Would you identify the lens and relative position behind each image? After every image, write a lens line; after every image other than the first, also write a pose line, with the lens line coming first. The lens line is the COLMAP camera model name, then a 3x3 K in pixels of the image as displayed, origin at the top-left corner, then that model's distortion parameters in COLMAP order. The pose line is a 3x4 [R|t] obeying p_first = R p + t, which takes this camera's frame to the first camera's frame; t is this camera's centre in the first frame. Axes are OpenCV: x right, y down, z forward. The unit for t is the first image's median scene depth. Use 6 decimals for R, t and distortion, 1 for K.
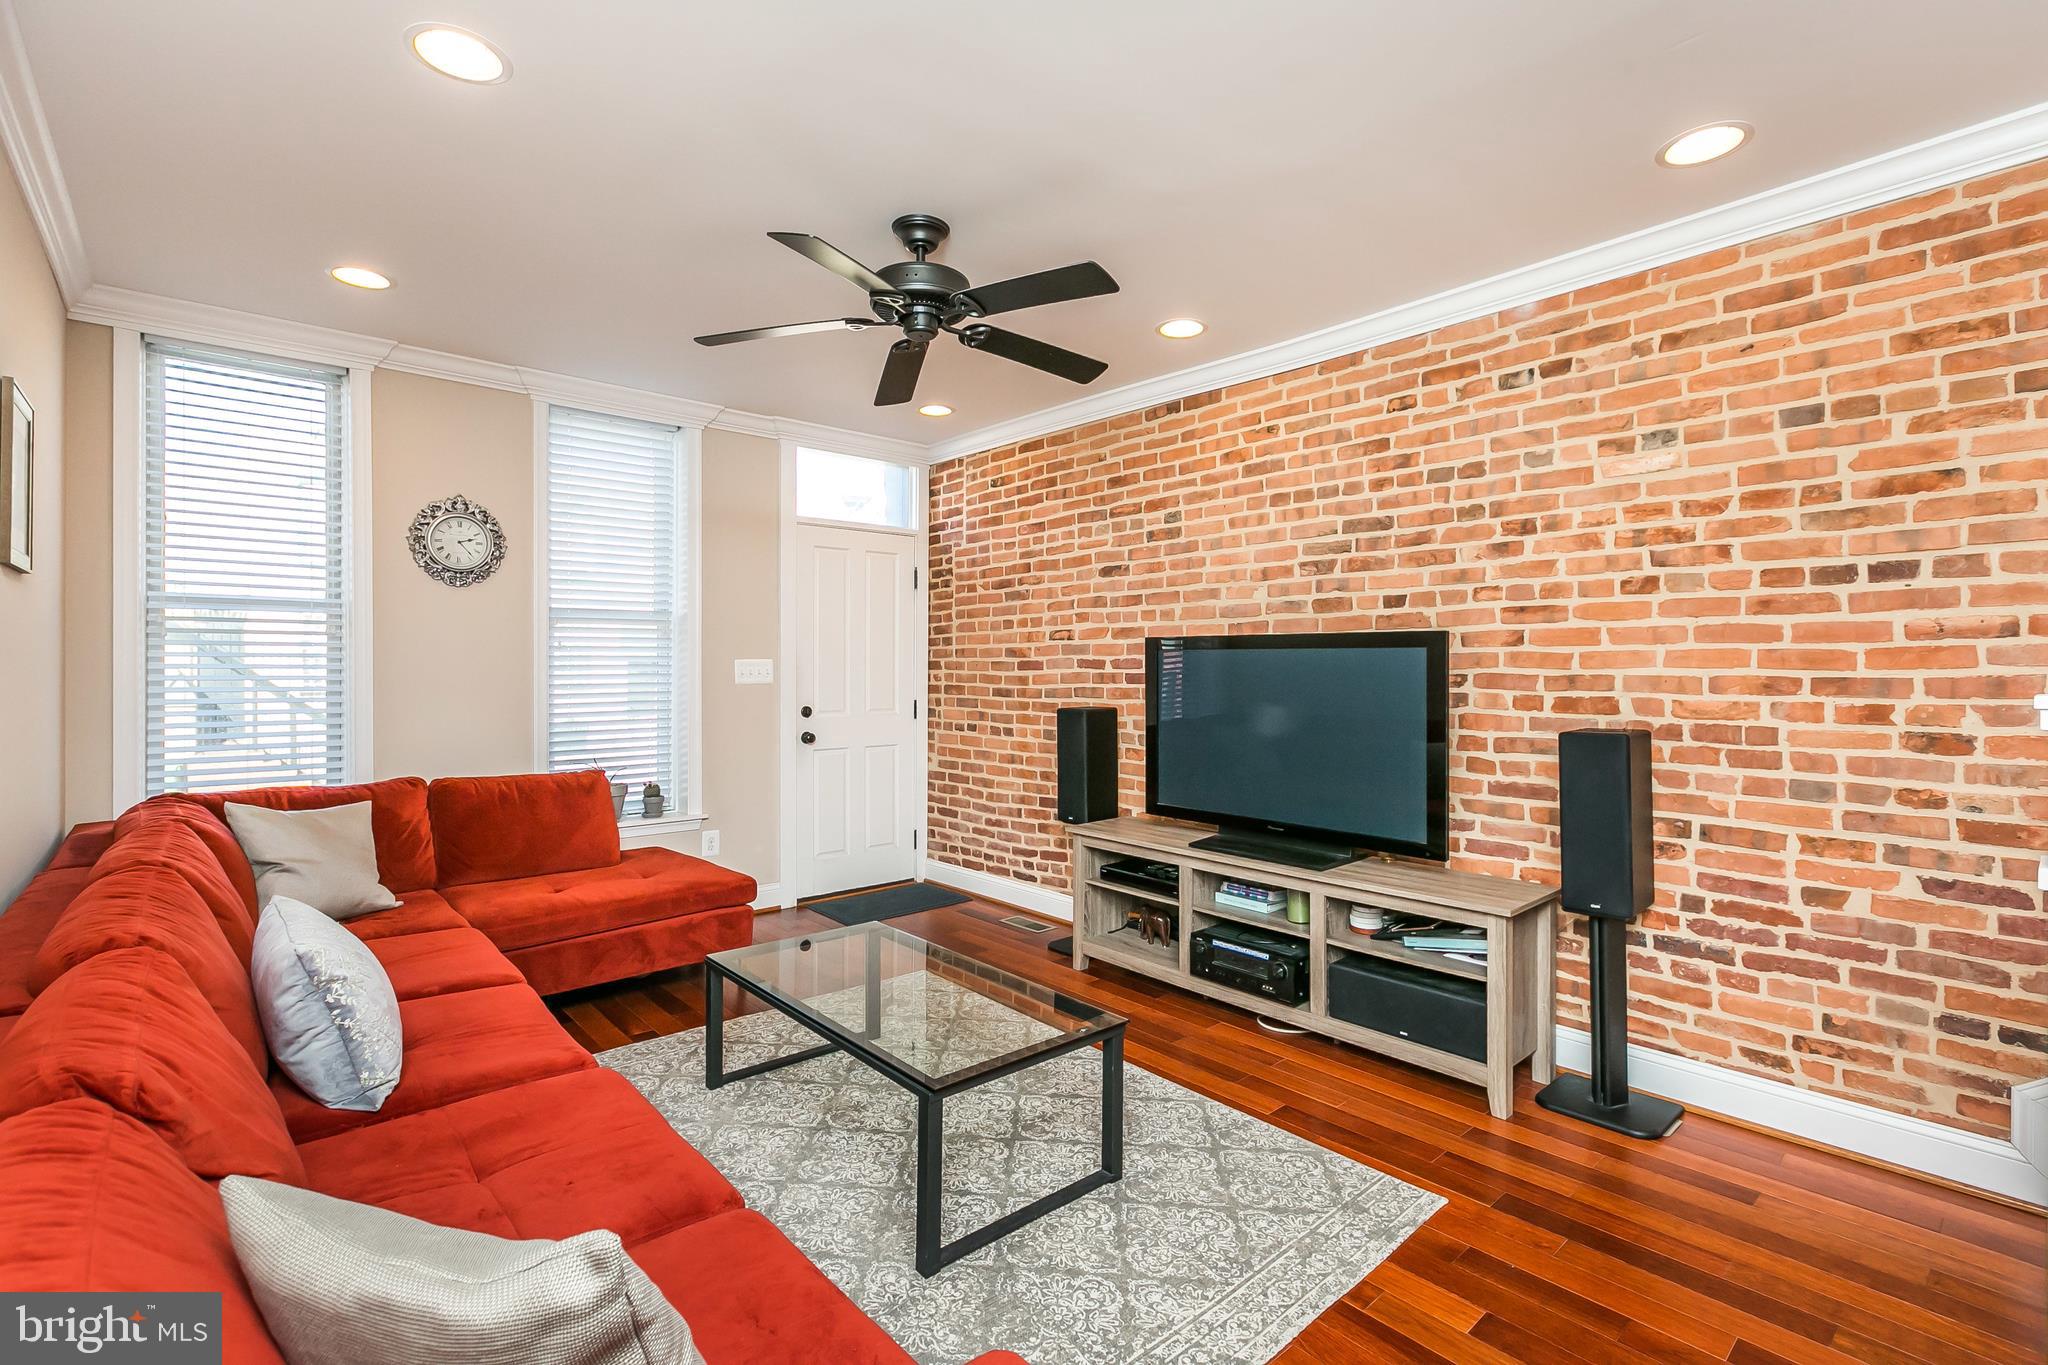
lens RADIAL K [[914.2, 0, 1022.9], [0, 914.2, 677.2], [0, 0, 1]] dist [0.000541, 0.000292]
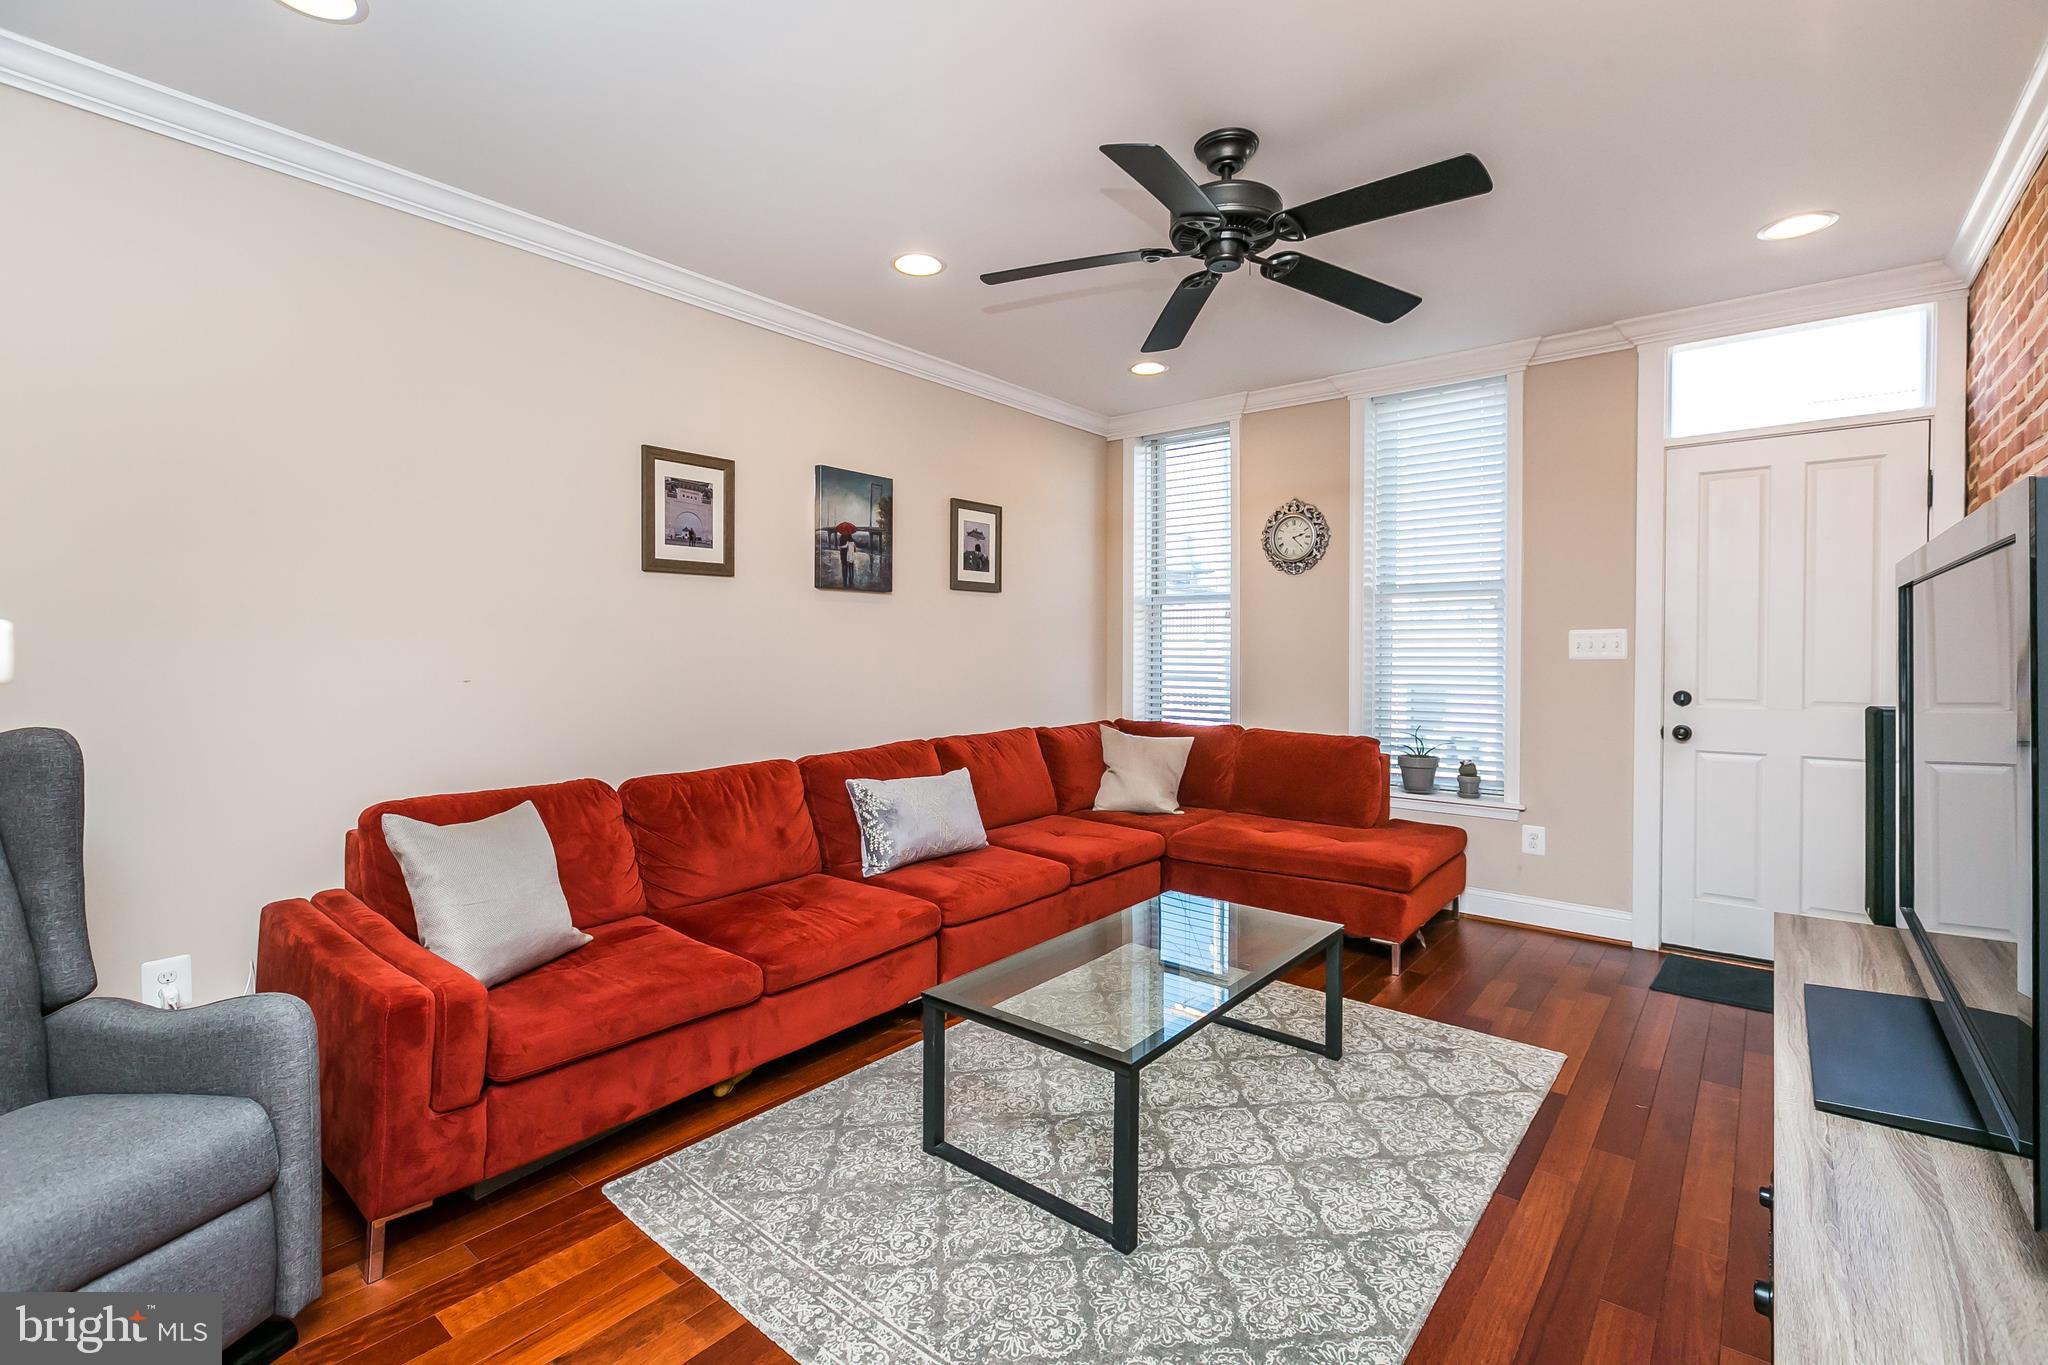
lens RADIAL K [[923.0, 0, 1059.4], [0, 923.0, 665.3], [0, 0, 1]] dist [0.000022, -0.000052]
pose [[0.185898, 0.014427, -0.982463, 0.559185], [-0.013622, 0.999834, 0.012104, 0.011990], [0.982475, 0.011133, 0.186064, 0.492855]]
